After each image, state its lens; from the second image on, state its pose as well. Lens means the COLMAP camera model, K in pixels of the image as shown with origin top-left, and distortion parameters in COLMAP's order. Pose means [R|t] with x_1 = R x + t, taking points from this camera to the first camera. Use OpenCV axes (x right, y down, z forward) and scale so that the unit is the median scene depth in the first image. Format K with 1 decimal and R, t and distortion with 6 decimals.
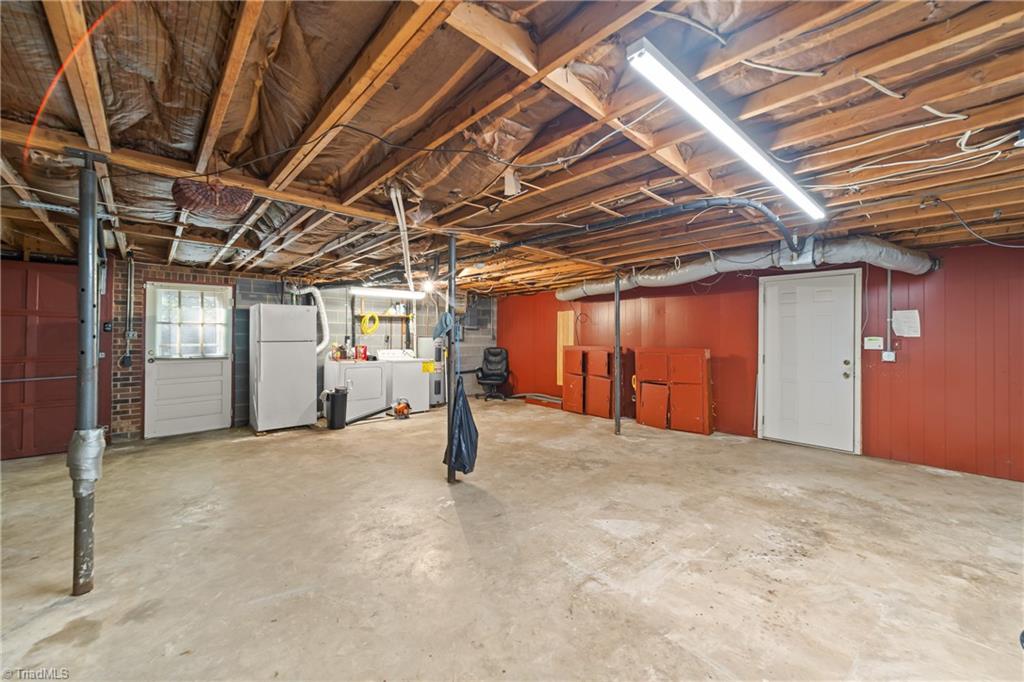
lens RADIAL K [[395.9, 0, 521.8], [0, 395.9, 333.3], [0, 0, 1]] dist [-0.013918, 0.001678]
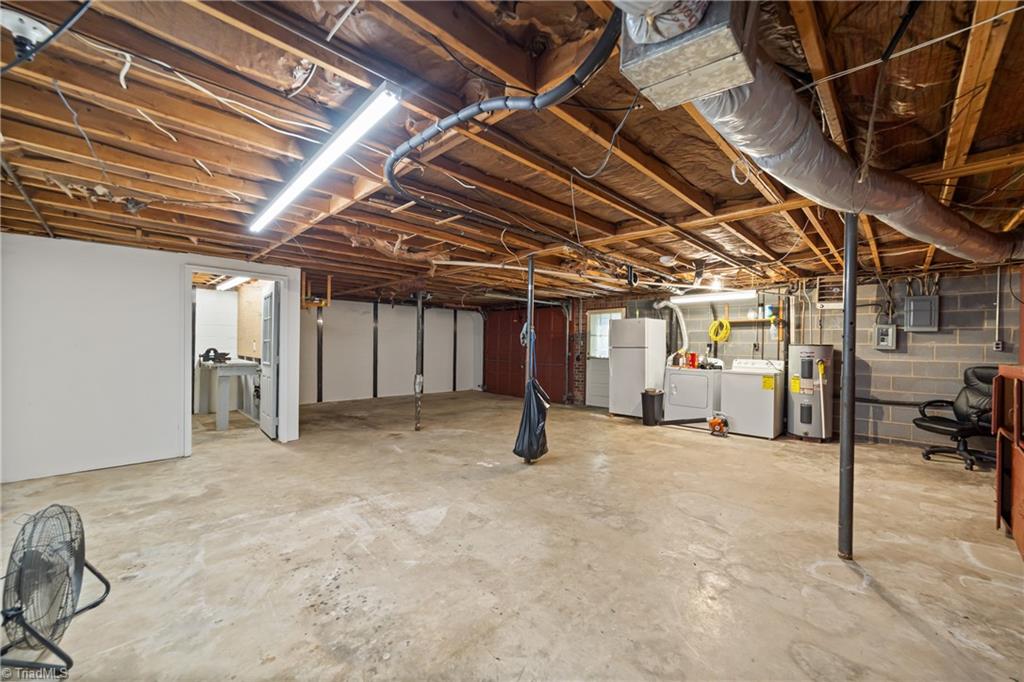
lens RADIAL K [[395.9, 0, 521.8], [0, 395.9, 347.1], [0, 0, 1]] dist [-0.013918, 0.001678]
pose [[0.037837, 0.006394, -0.999263, 1.292930], [0.002774, 0.999975, 0.006503, 0.018588], [0.999280, -0.003018, 0.037818, 1.172350]]
